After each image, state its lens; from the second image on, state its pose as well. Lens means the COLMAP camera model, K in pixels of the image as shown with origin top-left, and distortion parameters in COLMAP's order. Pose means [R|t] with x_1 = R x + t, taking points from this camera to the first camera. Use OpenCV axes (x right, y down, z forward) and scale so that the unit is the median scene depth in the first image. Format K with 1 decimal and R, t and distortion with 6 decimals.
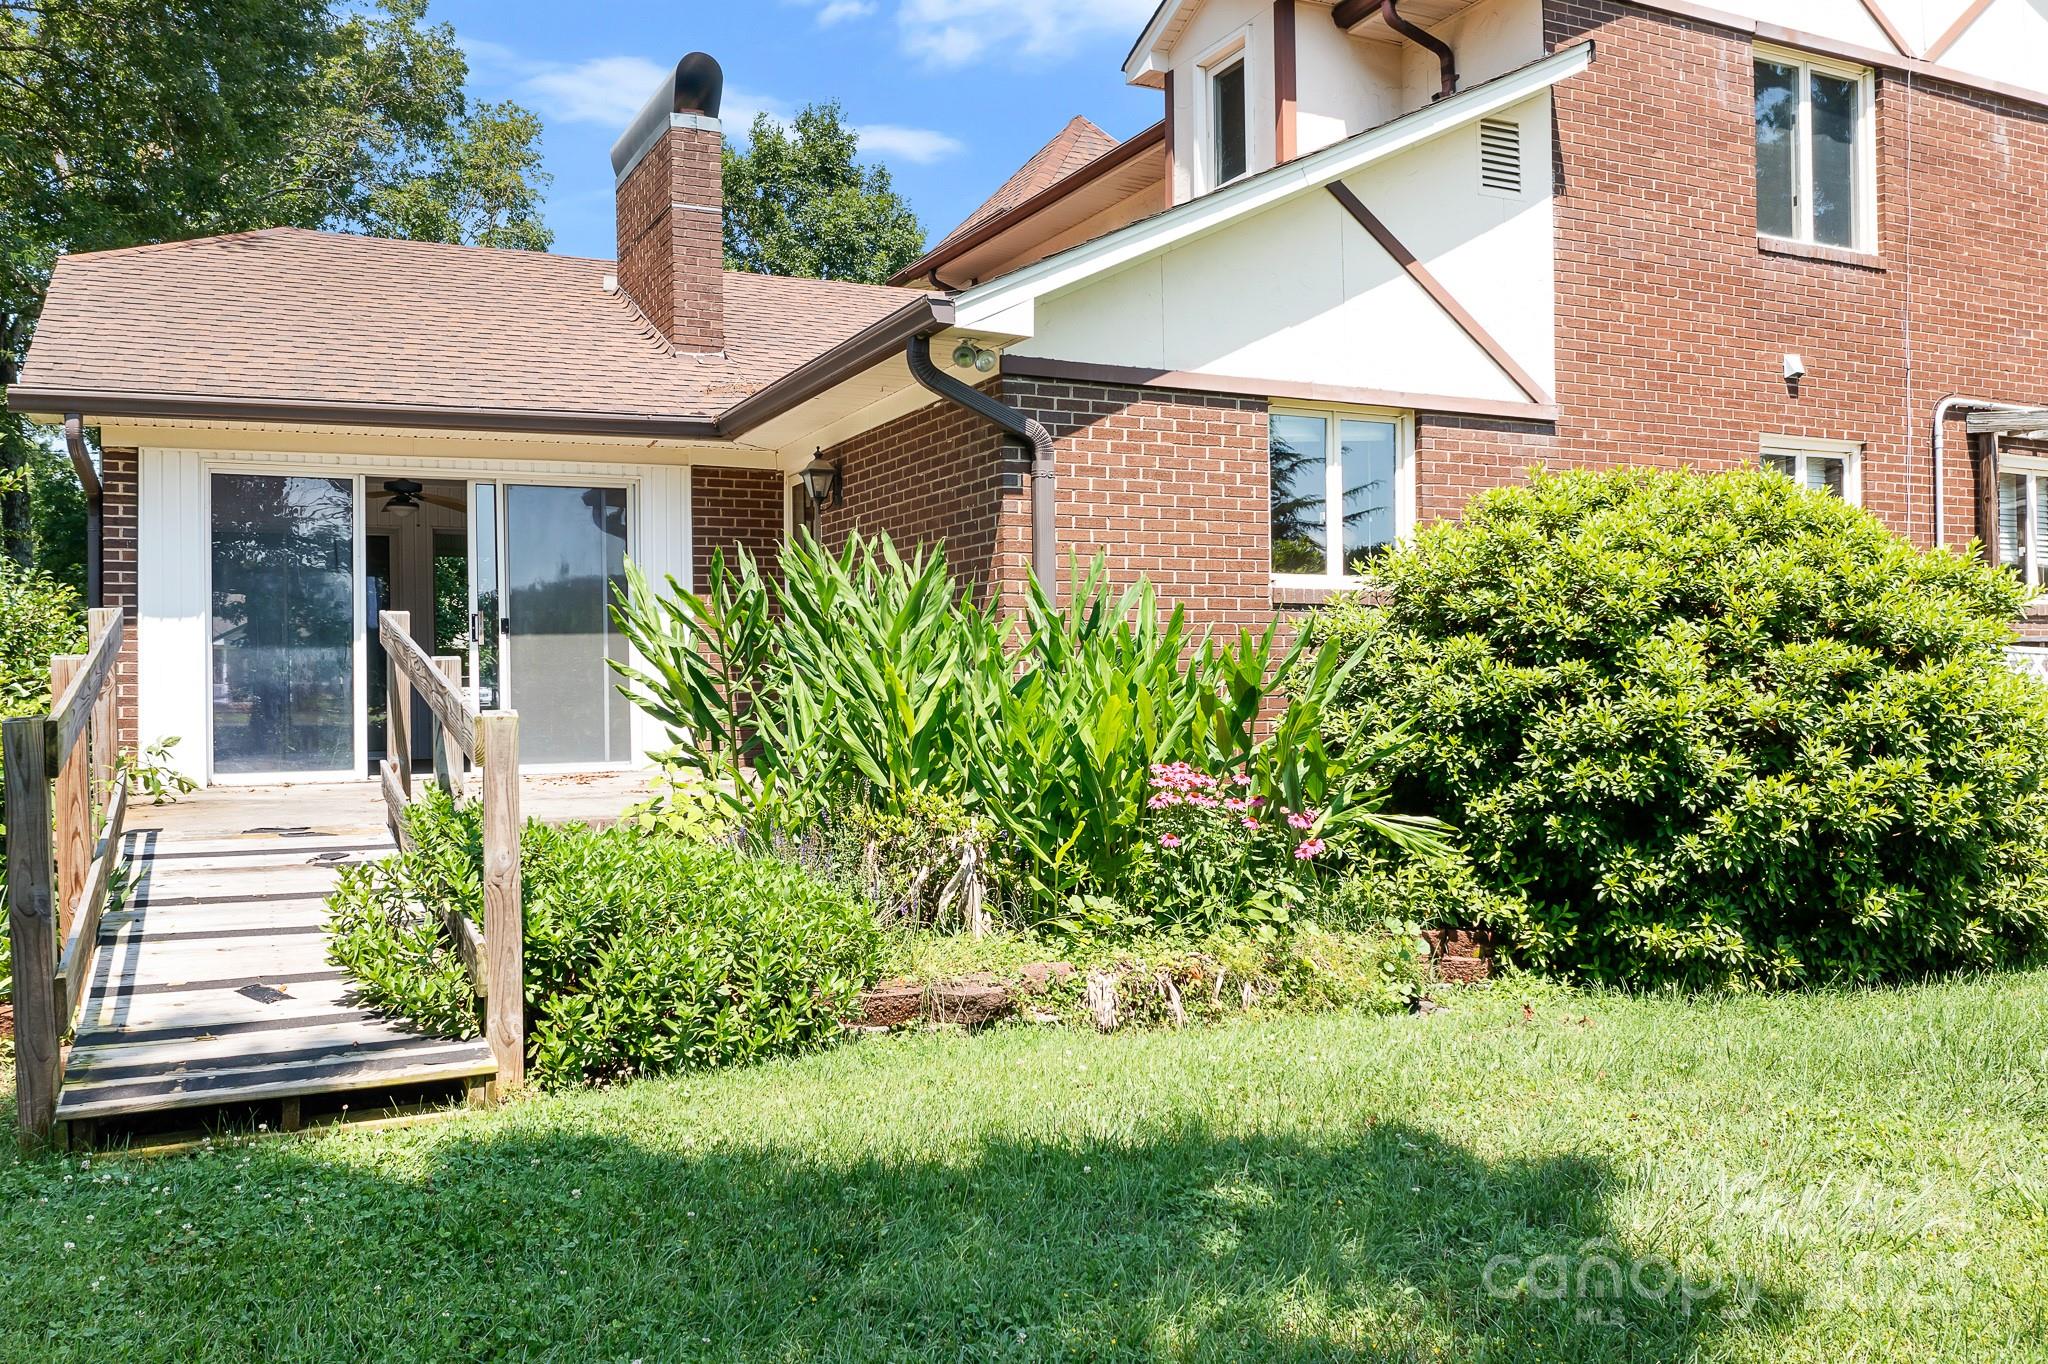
lens RADIAL K [[1610.8, 0, 991.7], [0, 1610.8, 680.9], [0, 0, 1]] dist [-0.018005, 0.004119]
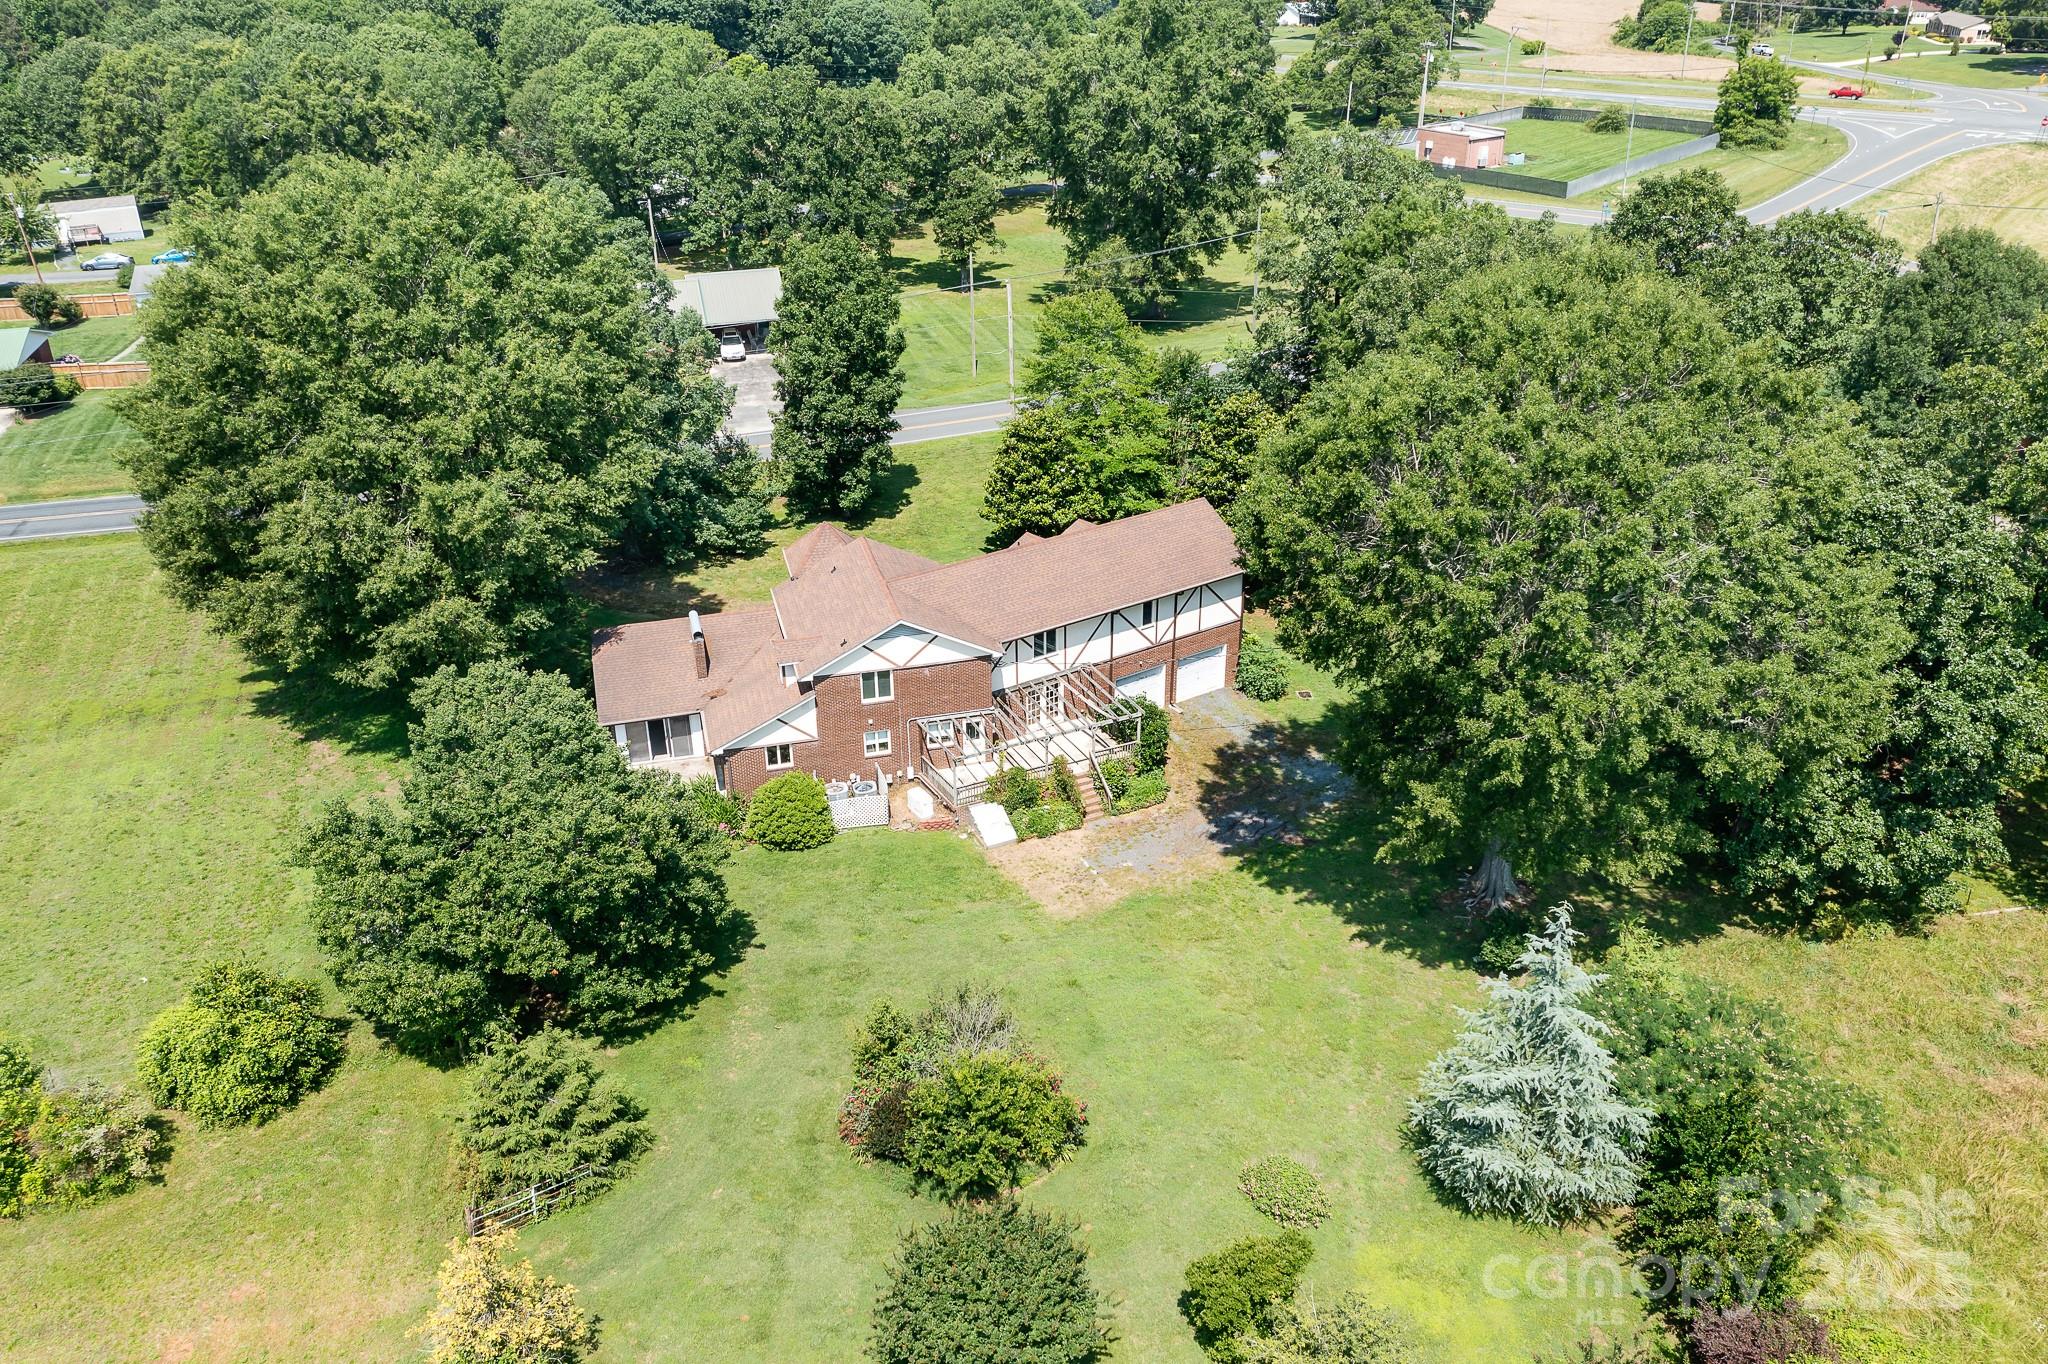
lens RADIAL K [[1610.8, 0, 1022.1], [0, 1610.8, 684.4], [0, 0, 1]] dist [-0.018005, 0.004119]
pose [[0.978905, 0.096576, -0.180051, 2.061489], [-0.000206, 0.881702, 0.471807, -3.057574], [0.204316, -0.461817, 0.863122, -3.867869]]
